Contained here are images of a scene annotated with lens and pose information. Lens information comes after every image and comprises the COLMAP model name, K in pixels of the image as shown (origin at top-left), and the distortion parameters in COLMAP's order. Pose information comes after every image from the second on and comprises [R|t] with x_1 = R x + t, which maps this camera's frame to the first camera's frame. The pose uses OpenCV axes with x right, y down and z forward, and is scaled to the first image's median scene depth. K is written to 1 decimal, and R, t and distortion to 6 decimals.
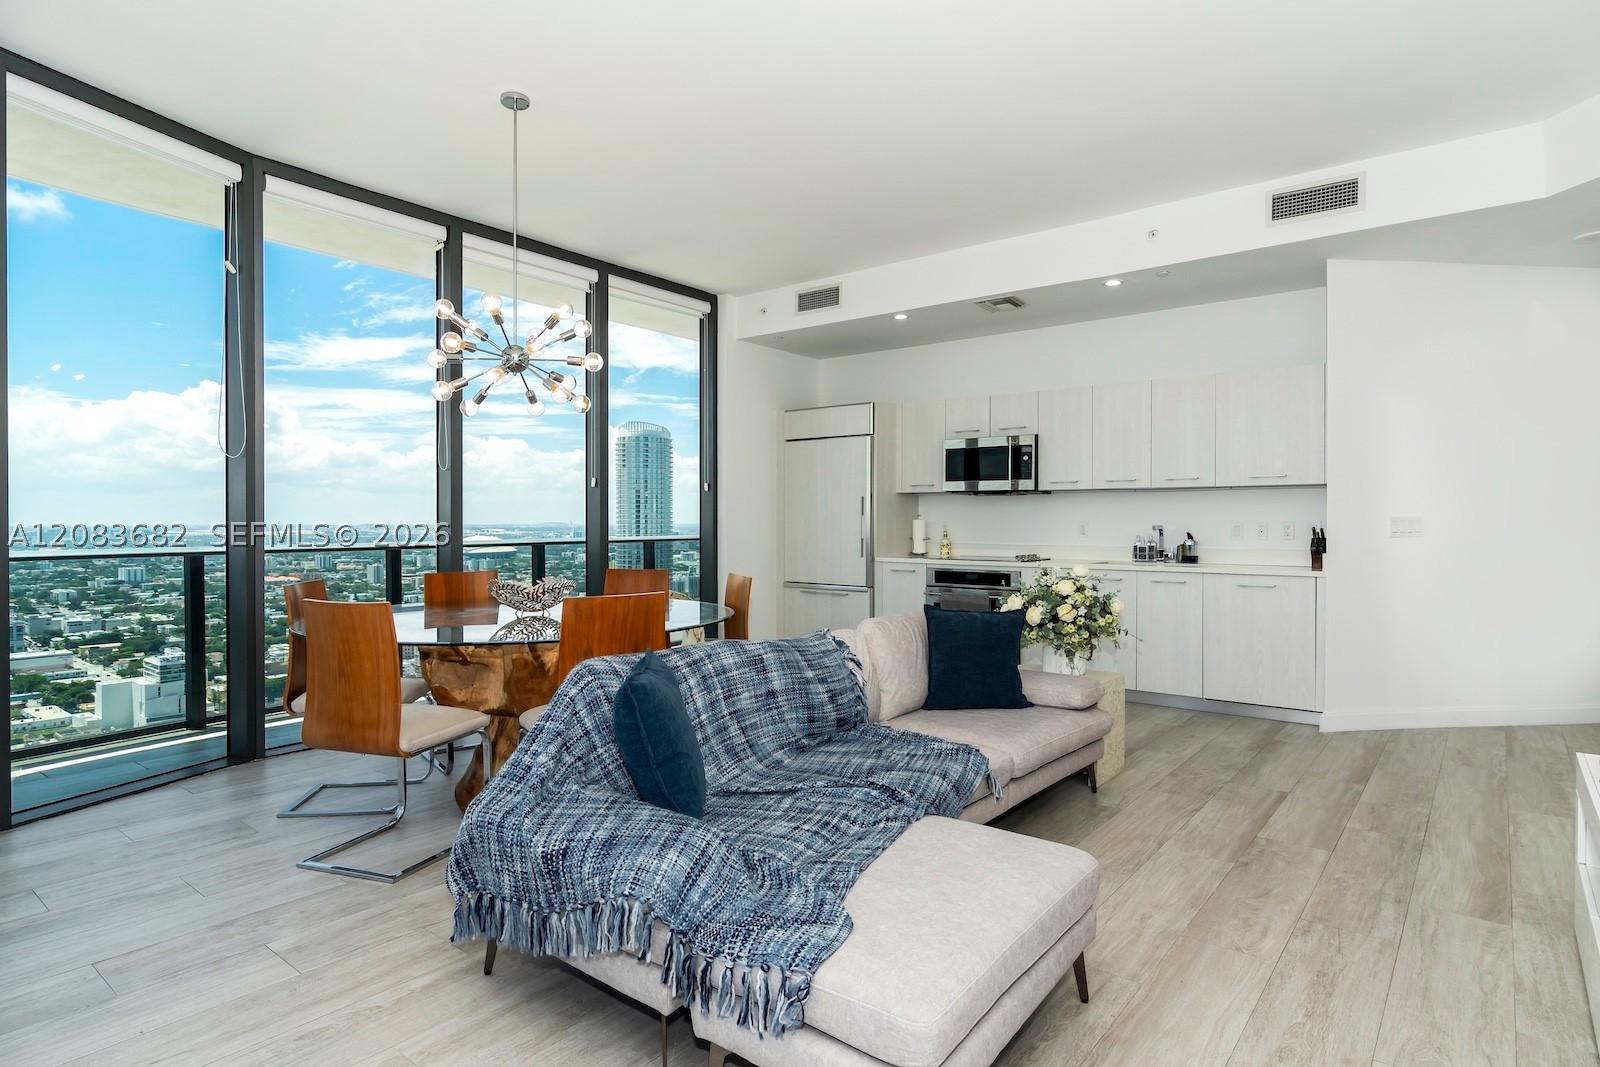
lens RADIAL K [[860.1, 0, 796.2], [0, 860.1, 534.0], [0, 0, 1]] dist [-0.003018, -0.001174]
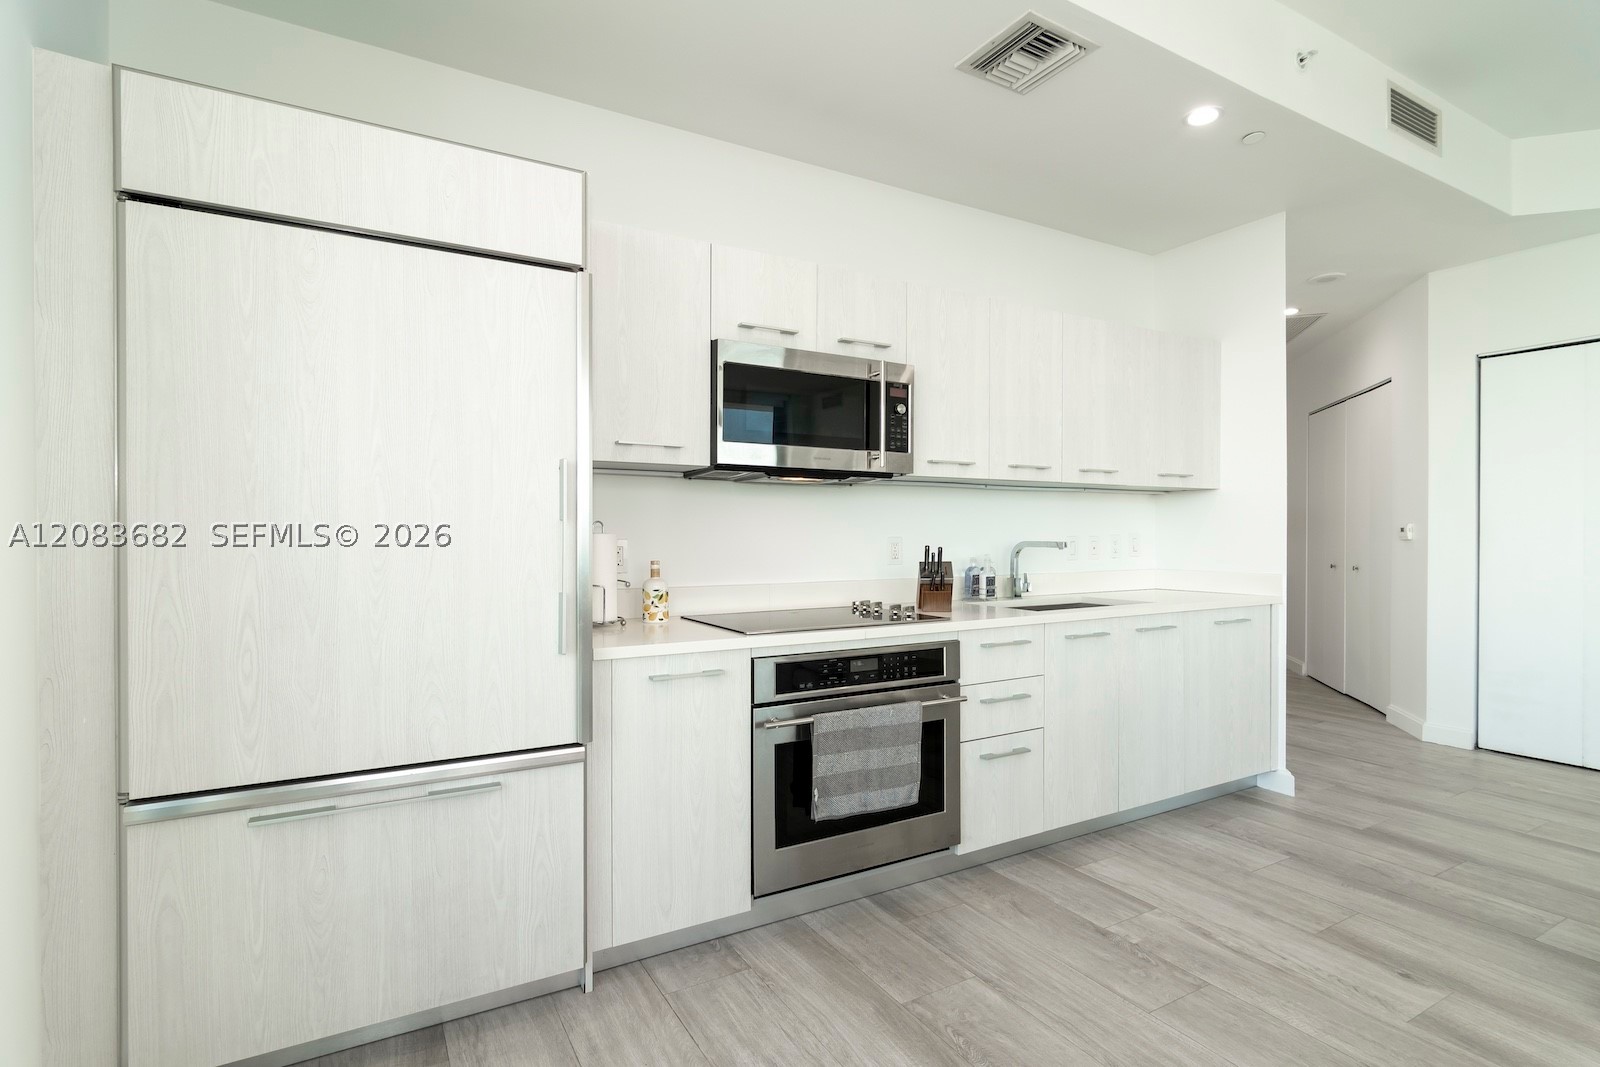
lens RADIAL K [[777.5, 0, 803.0], [0, 777.5, 540.7], [0, 0, 1]] dist [-0.004354, 0.001274]
pose [[0.358386, -0.012828, 0.933485, -0.164024], [0.016077, 0.999842, 0.007568, -0.016000], [-0.933435, 0.012296, 0.358536, 0.849767]]
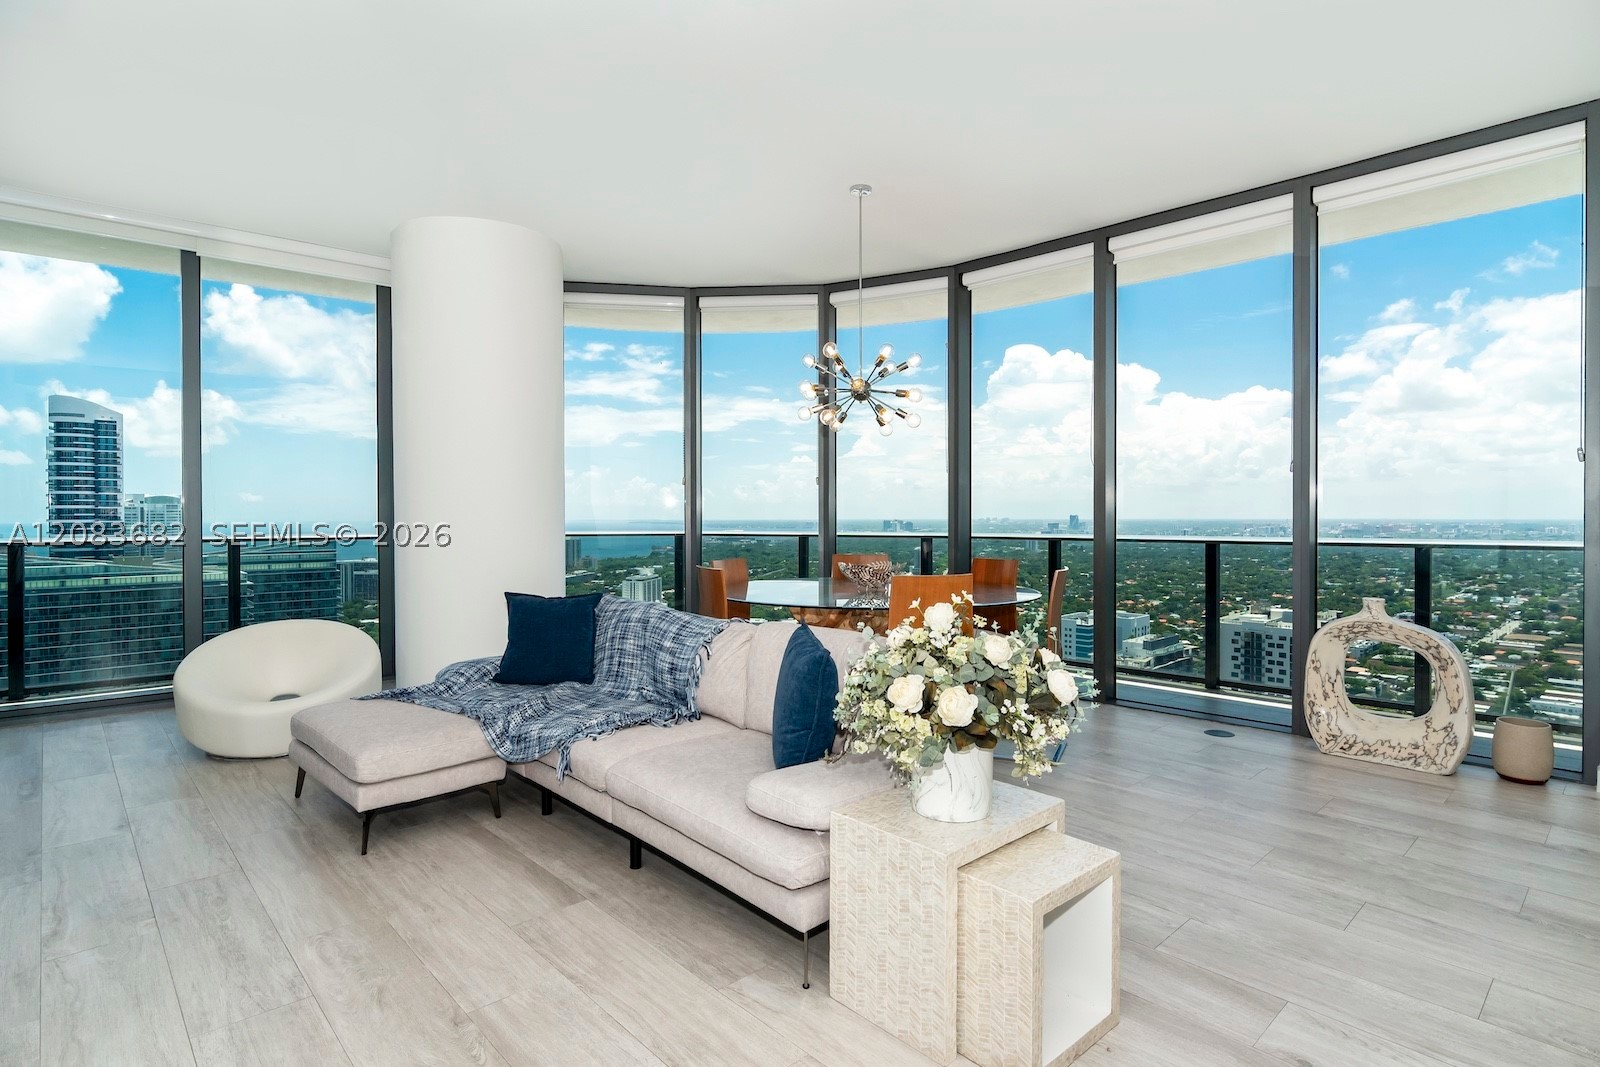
lens RADIAL K [[808.0, 0, 827.8], [0, 808.0, 523.3], [0, 0, 1]] dist [-0.012647, 0.000028]
pose [[-0.112636, 0.009792, -0.993588, 0.499158], [-0.016900, 0.999788, 0.011769, -0.010235], [0.993493, 0.018117, -0.112446, 0.606454]]
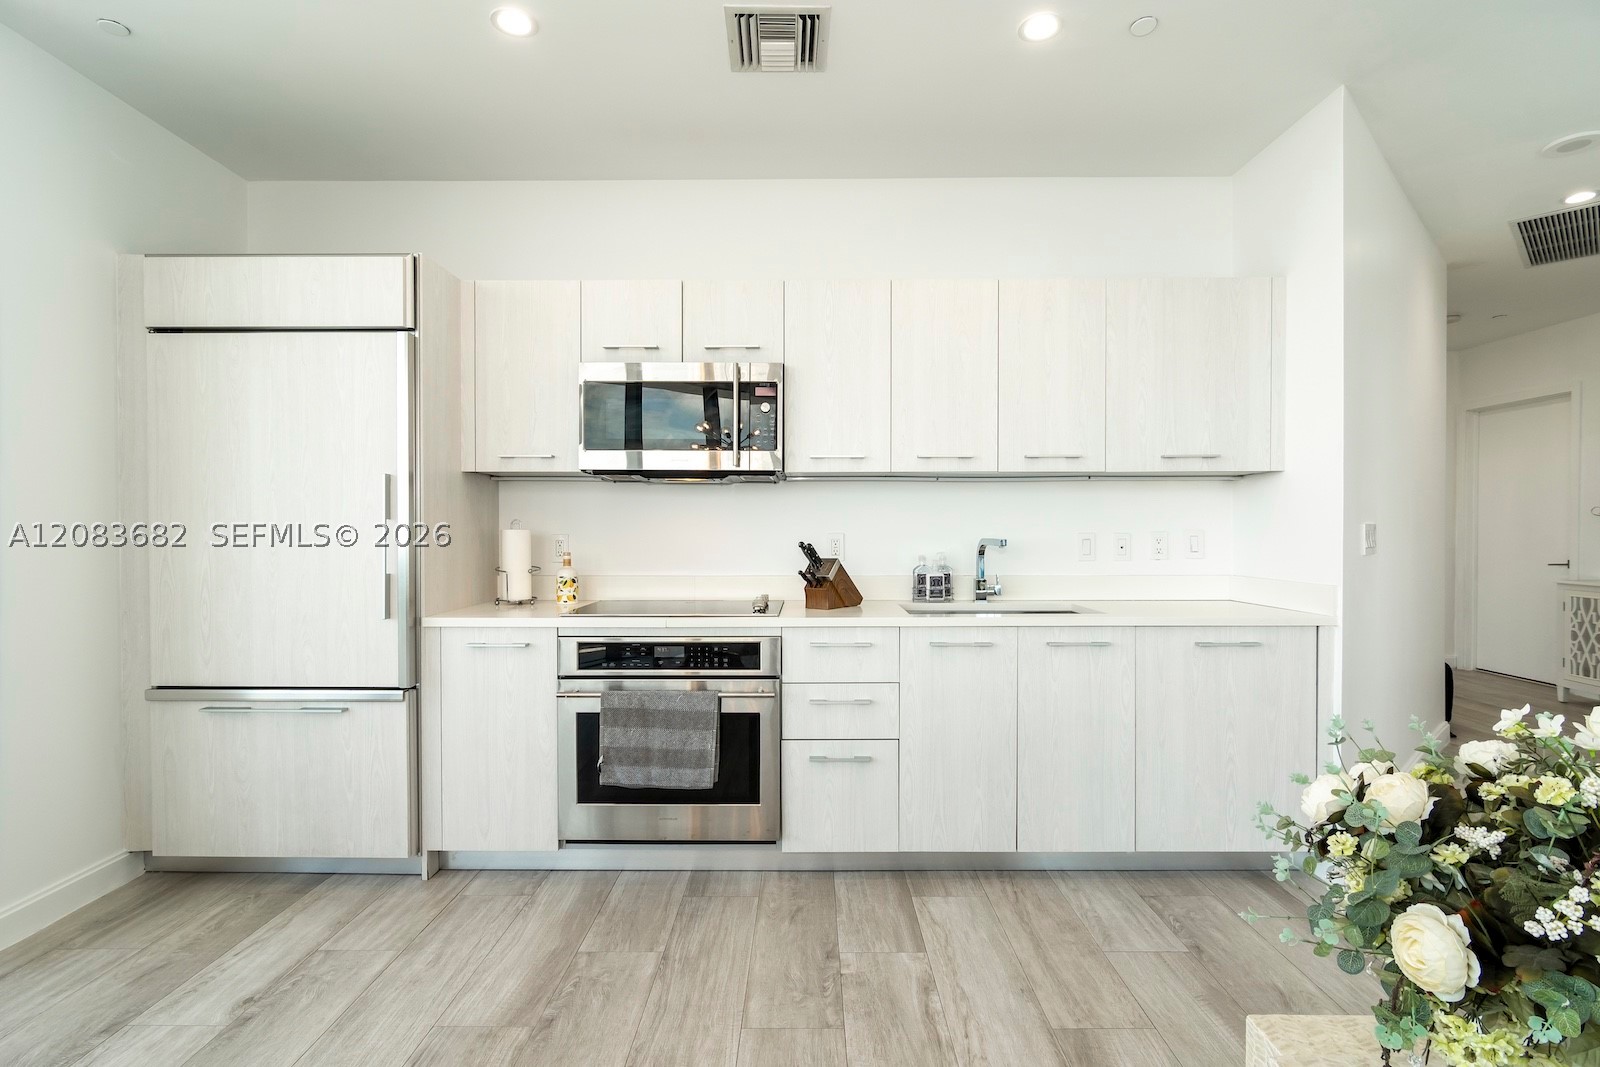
lens RADIAL K [[777.5, 0, 805.3], [0, 777.5, 543.5], [0, 0, 1]] dist [-0.004354, 0.001274]
pose [[0.782419, -0.015785, 0.622553, 0.000458], [0.012621, 0.999875, 0.009490, -0.011949], [-0.622625, 0.000432, 0.782520, 0.597964]]
